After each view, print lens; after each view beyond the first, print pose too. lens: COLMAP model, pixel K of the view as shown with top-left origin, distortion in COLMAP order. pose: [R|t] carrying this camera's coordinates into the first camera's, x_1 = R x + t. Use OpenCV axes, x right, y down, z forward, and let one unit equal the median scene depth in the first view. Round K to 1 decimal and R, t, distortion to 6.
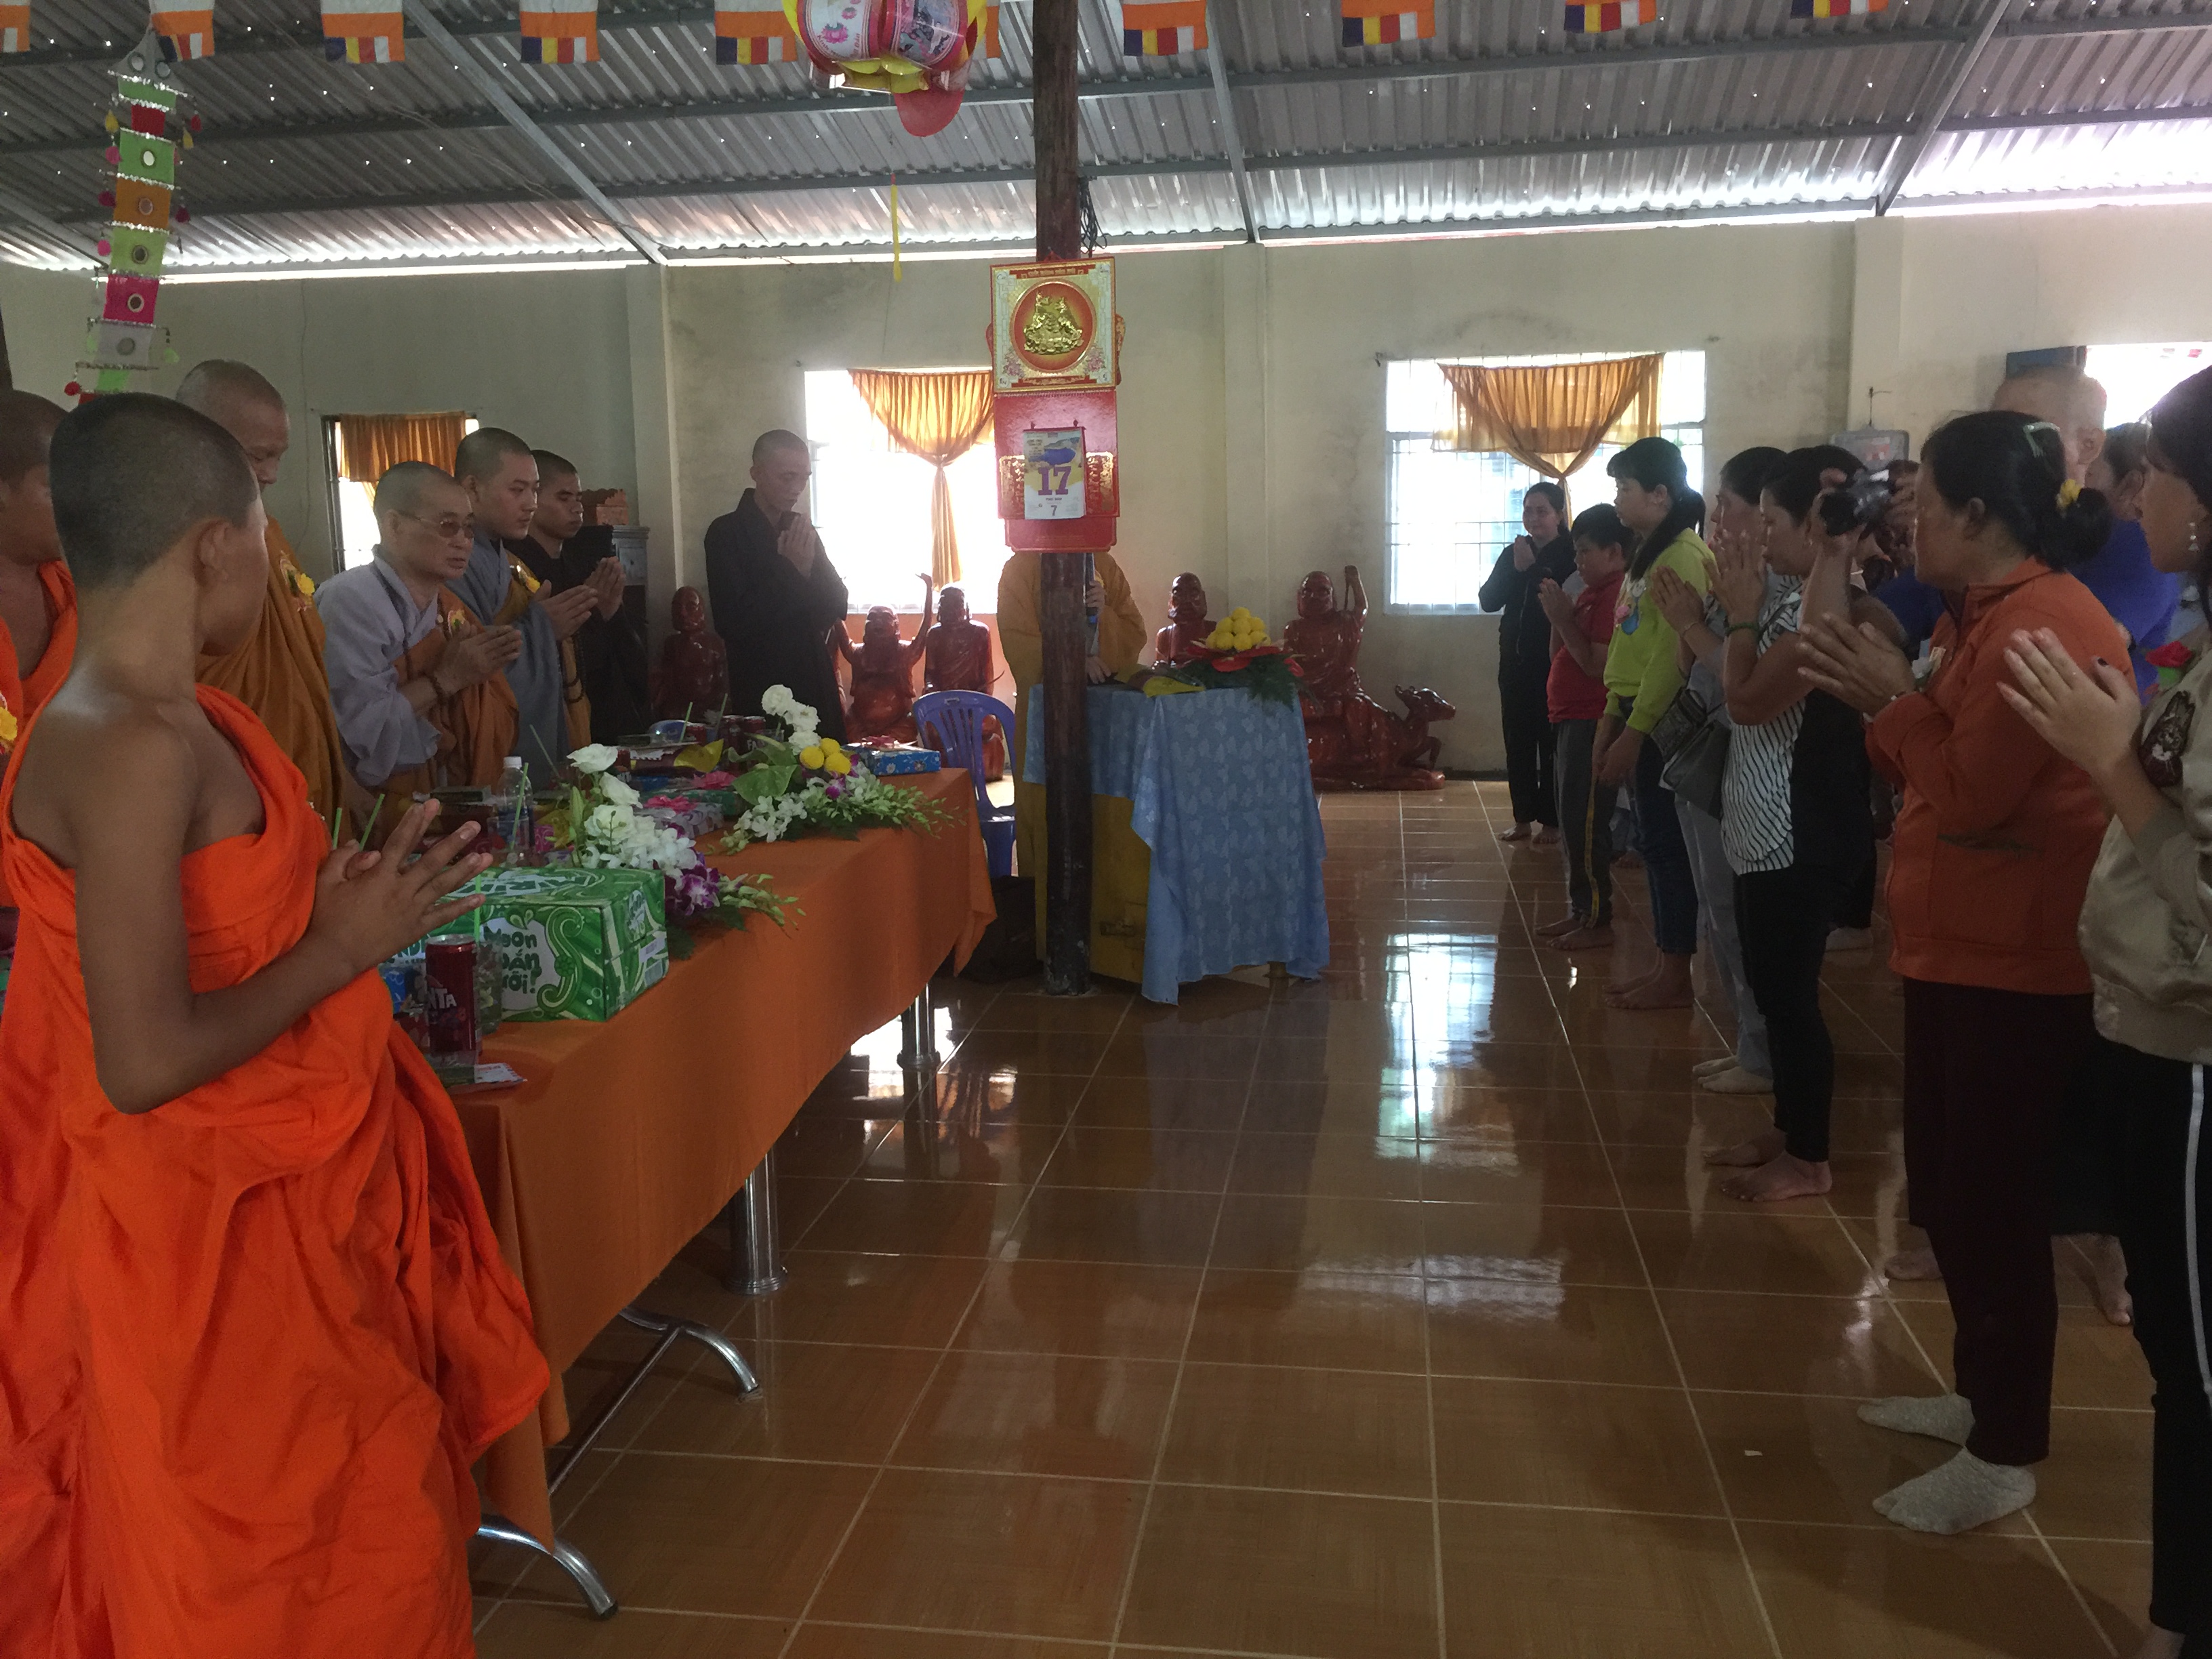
lens RADIAL K [[1885.2, 0, 1105.1], [0, 1885.2, 817.9], [0, 0, 1]] dist [0.078602, -0.112899]
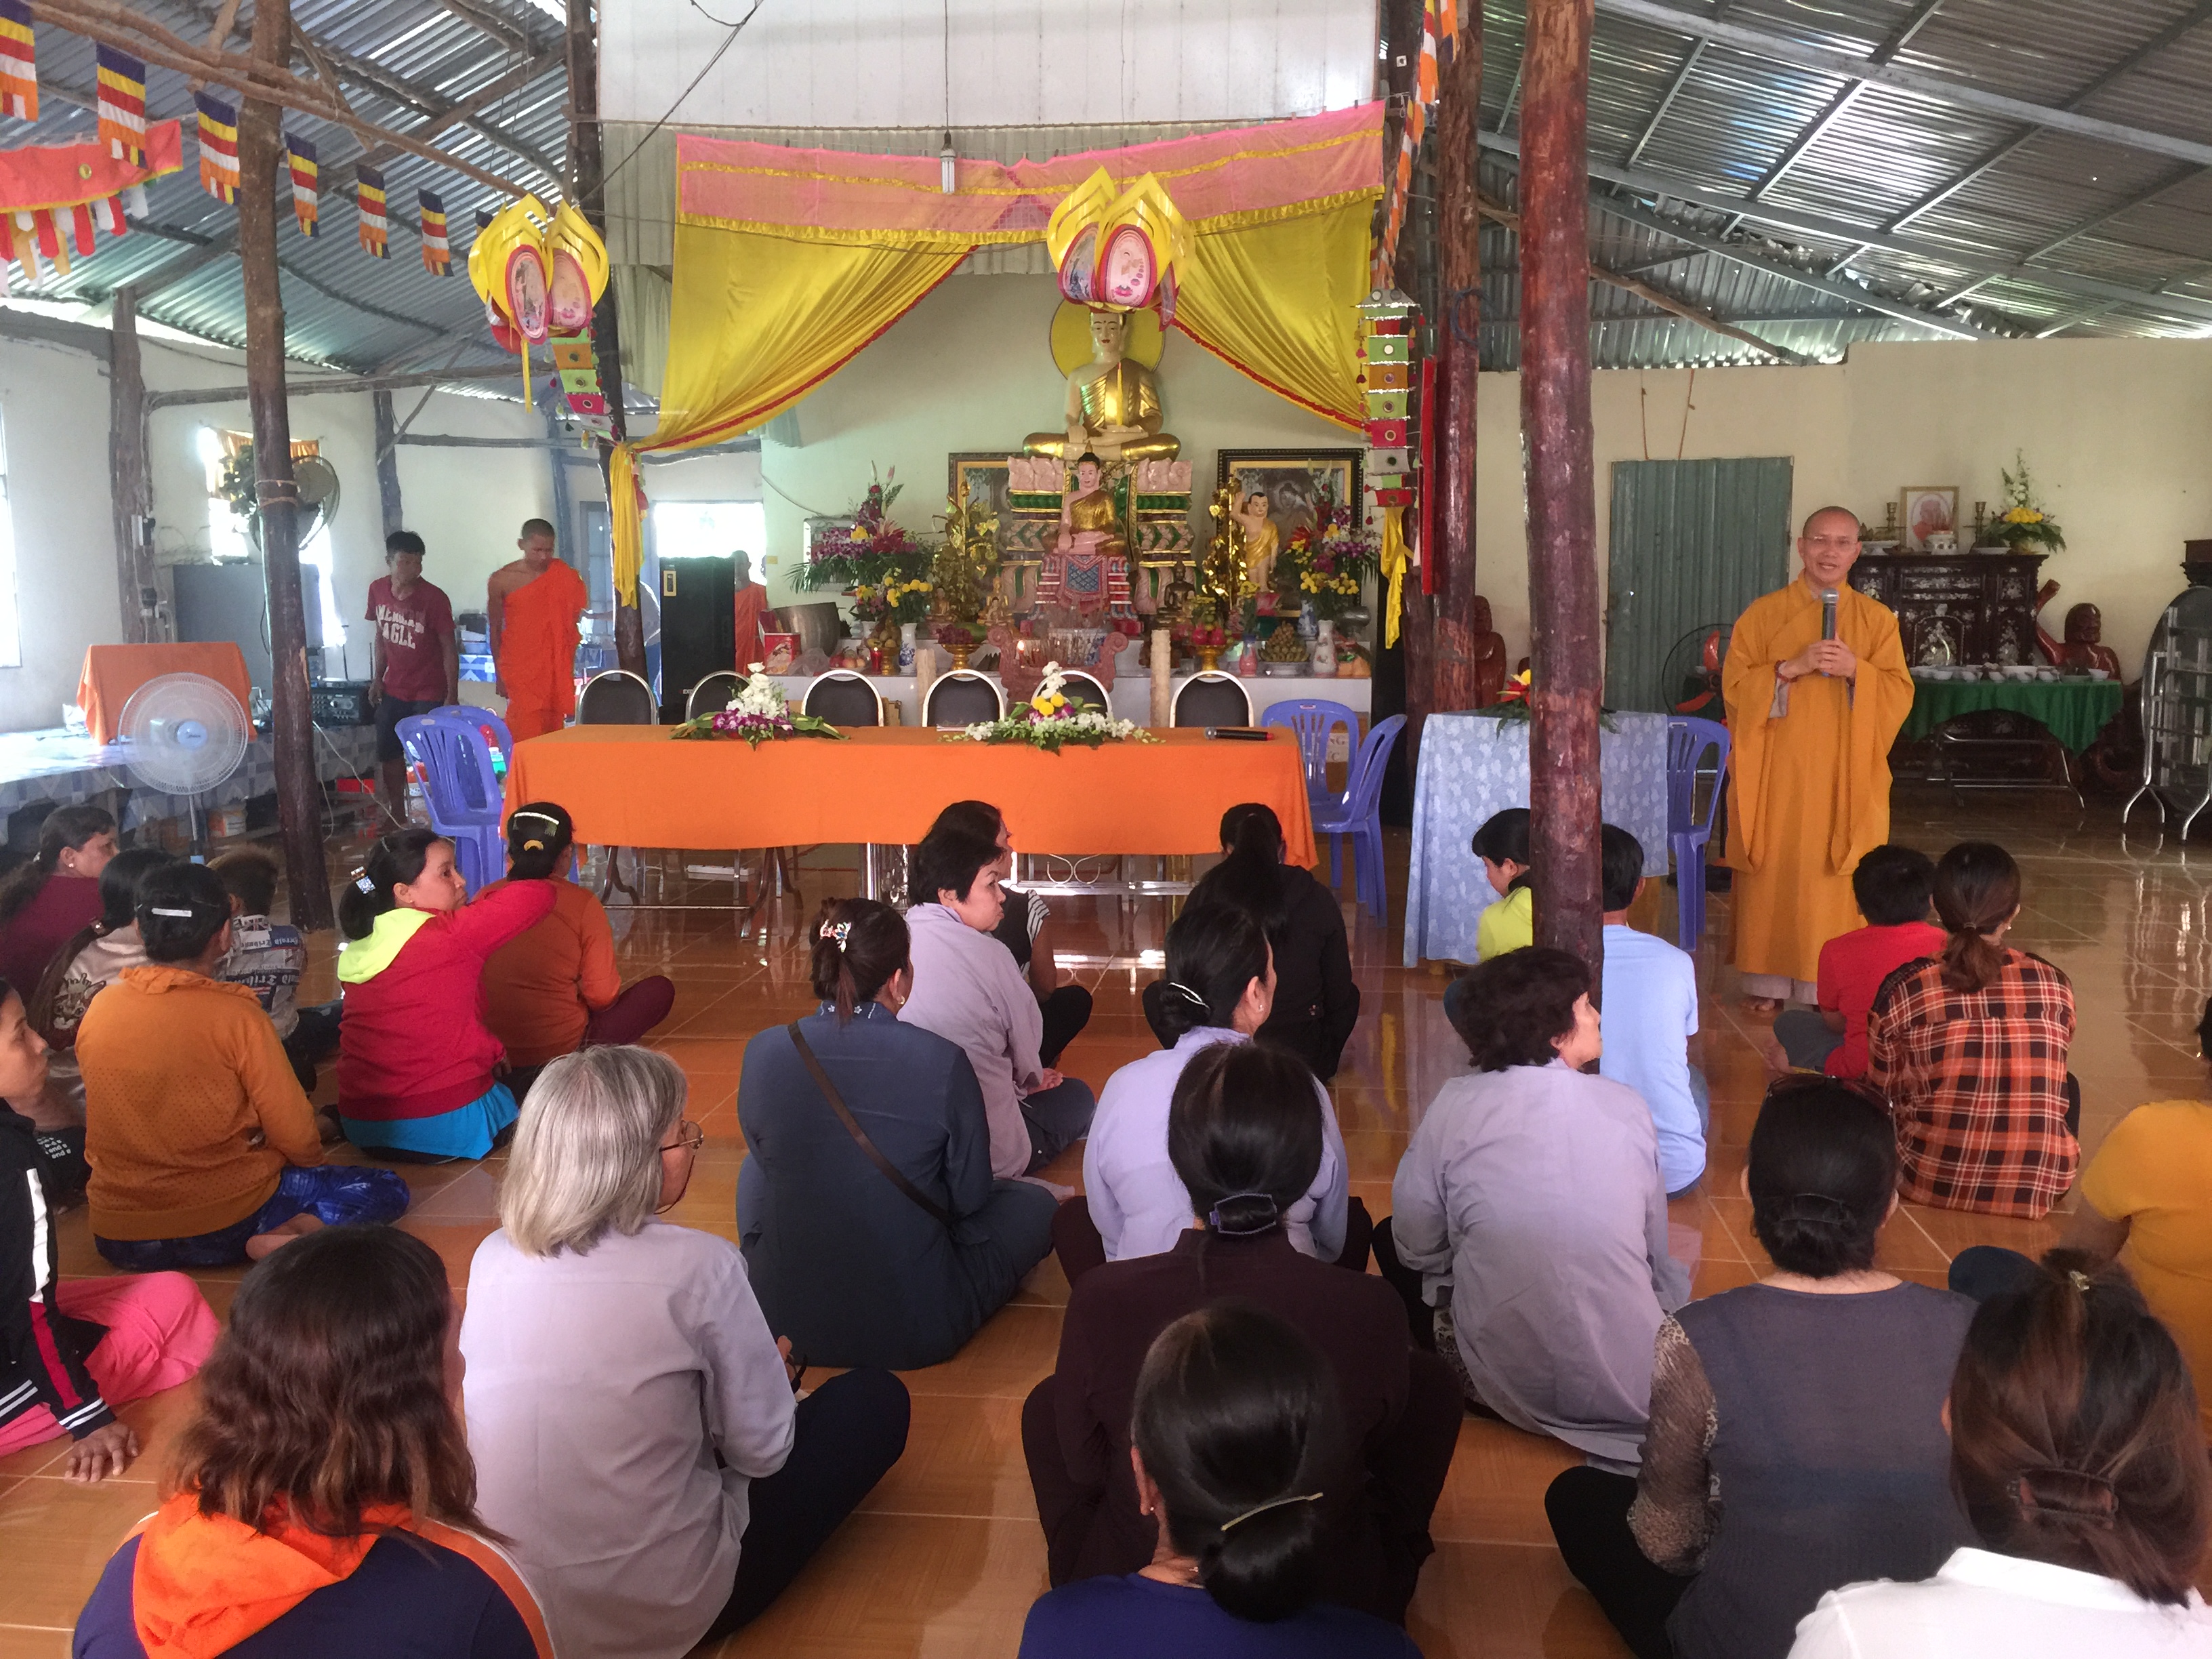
lens RADIAL K [[1885.2, 0, 1121.0], [0, 1885.2, 808.4], [0, 0, 1]] dist [0.078602, -0.112899]
pose [[0.039818, 0.134916, -0.990057, 1.014477], [-0.147050, 0.980845, 0.127747, -0.108162], [0.988327, 0.140502, 0.058895, 0.616714]]
